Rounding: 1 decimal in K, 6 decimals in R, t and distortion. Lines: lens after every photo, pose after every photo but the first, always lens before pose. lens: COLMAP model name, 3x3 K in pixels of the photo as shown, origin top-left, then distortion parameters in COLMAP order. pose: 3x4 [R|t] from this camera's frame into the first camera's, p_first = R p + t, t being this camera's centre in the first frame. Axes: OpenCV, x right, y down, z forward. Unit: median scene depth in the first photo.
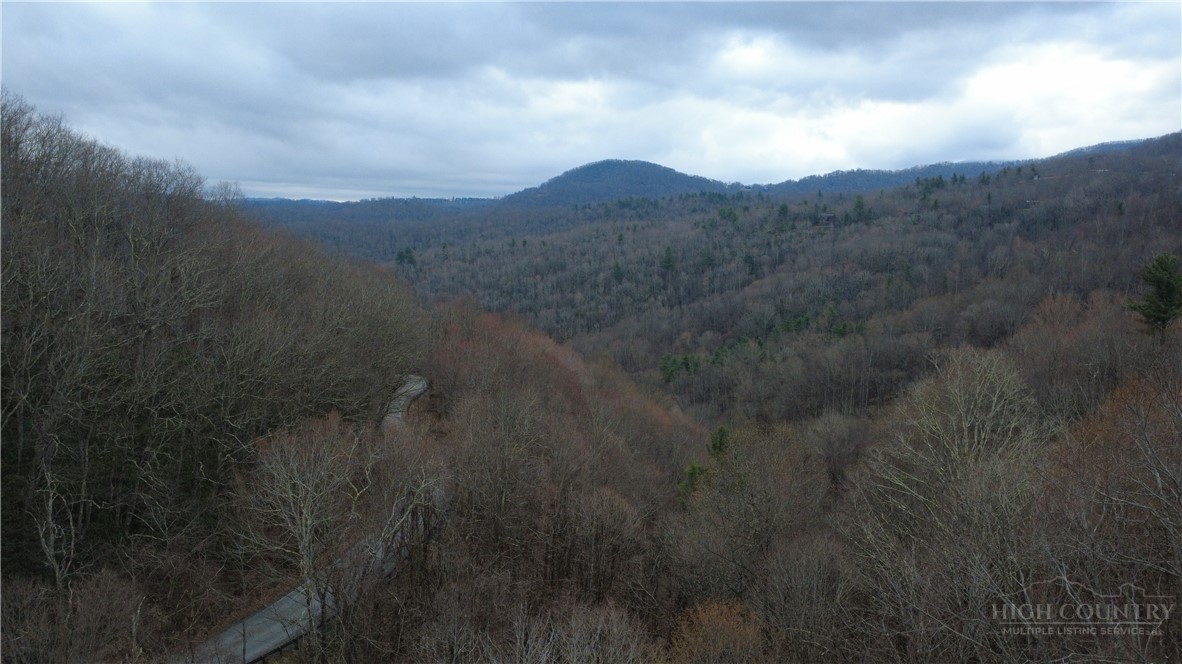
lens RADIAL K [[863.5, 0, 592.0], [0, 863.5, 331.7], [0, 0, 1]] dist [-0.000197, -0.005111]
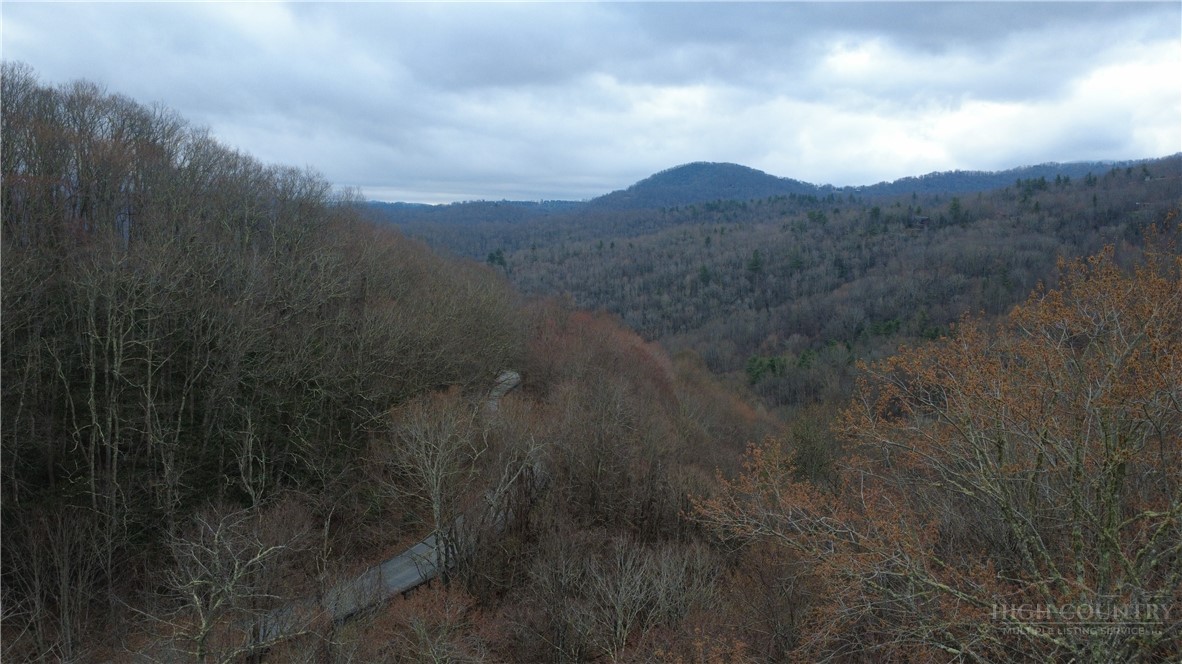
lens RADIAL K [[863.5, 0, 592.0], [0, 863.5, 331.7], [0, 0, 1]] dist [-0.000197, -0.005111]
pose [[0.995014, 0.013545, -0.098813, -0.000378], [-0.013837, 0.999902, -0.002266, 0.001799], [0.098773, 0.003622, 0.995103, -0.011412]]
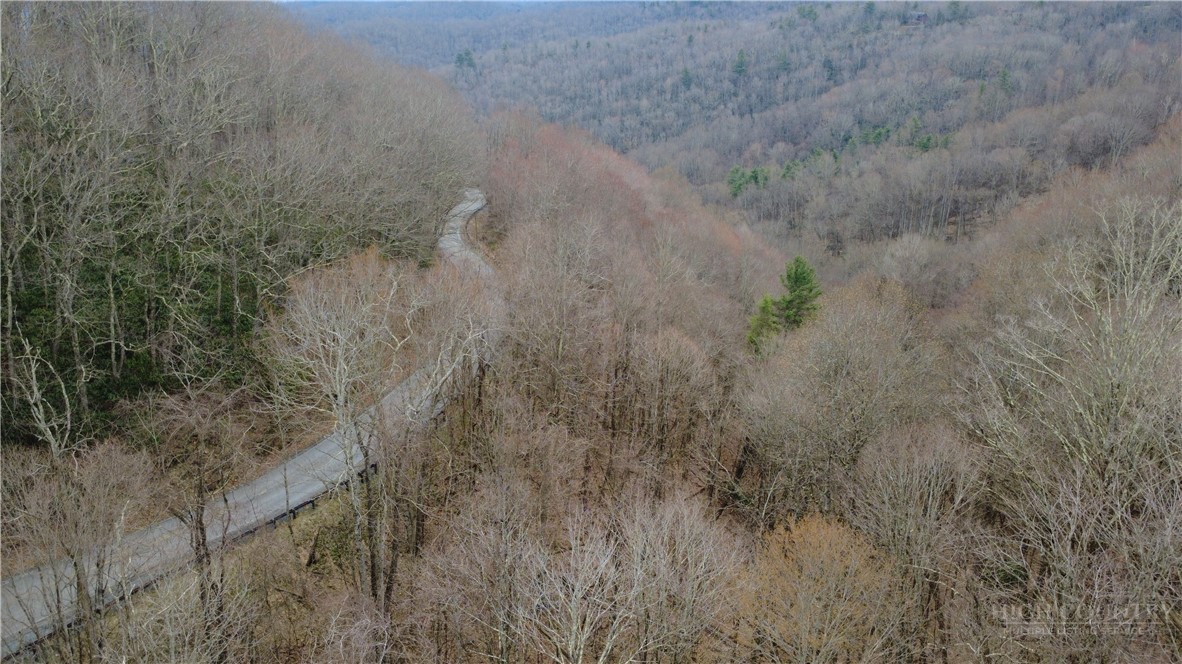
lens RADIAL K [[863.5, 0, 592.0], [0, 863.5, 331.7], [0, 0, 1]] dist [-0.000197, -0.005111]
pose [[0.997281, 0.025085, -0.069298, -0.000680], [-0.009426, 0.975984, 0.217636, -0.001790], [0.073093, -0.216391, 0.973567, 0.011258]]
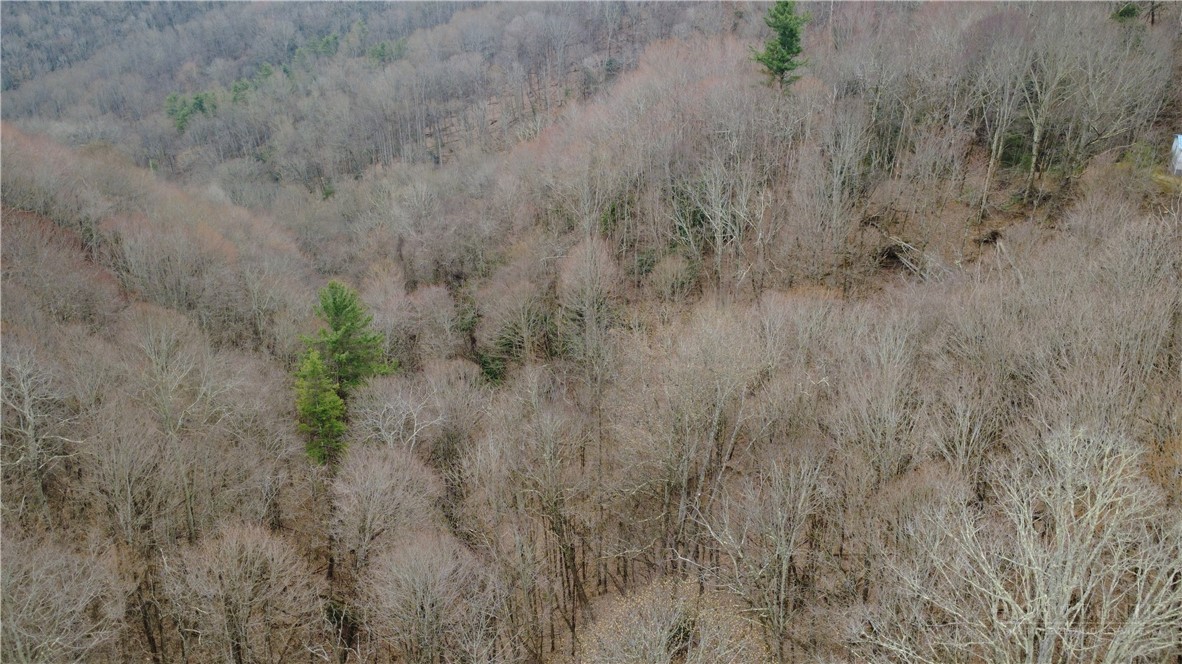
lens RADIAL K [[863.5, 0, 592.0], [0, 863.5, 331.7], [0, 0, 1]] dist [-0.000197, -0.005111]
pose [[0.856902, -0.225867, 0.463361, -0.001361], [0.060960, 0.936988, 0.344002, -0.014832], [-0.511863, -0.266529, 0.816675, 0.049244]]
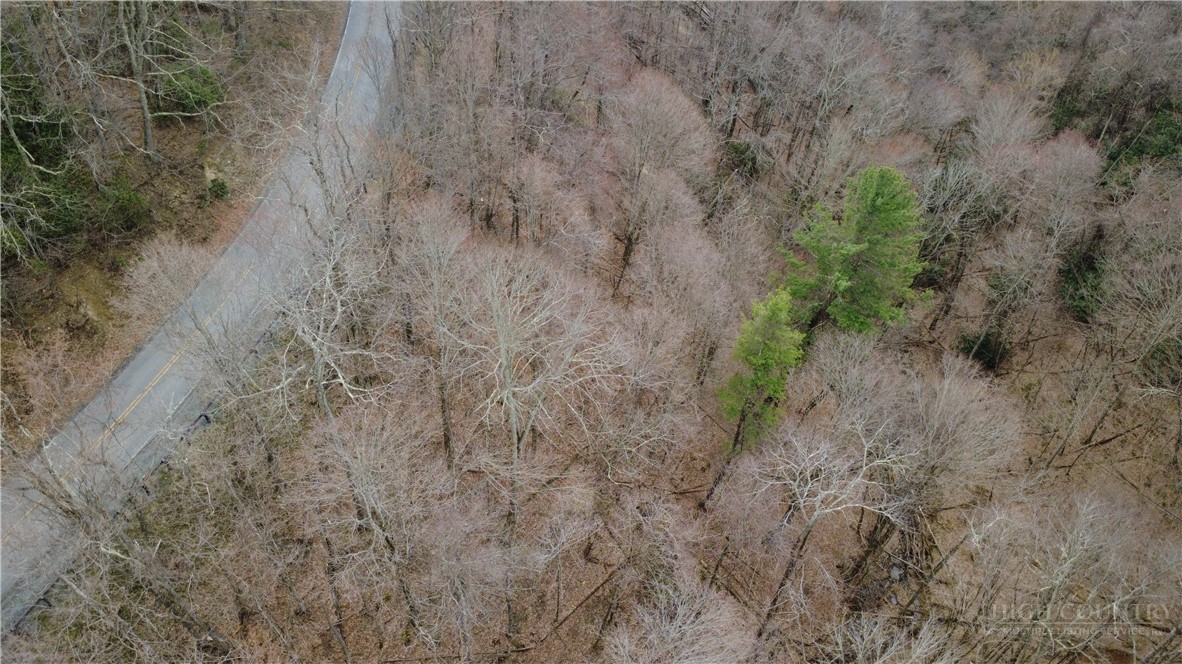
lens RADIAL K [[863.5, 0, 592.0], [0, 863.5, 331.7], [0, 0, 1]] dist [-0.000197, -0.005111]
pose [[0.966556, 0.198235, -0.162701, 0.015588], [-0.034900, 0.730197, 0.682345, -0.022752], [0.254069, -0.653846, 0.712695, 0.099400]]
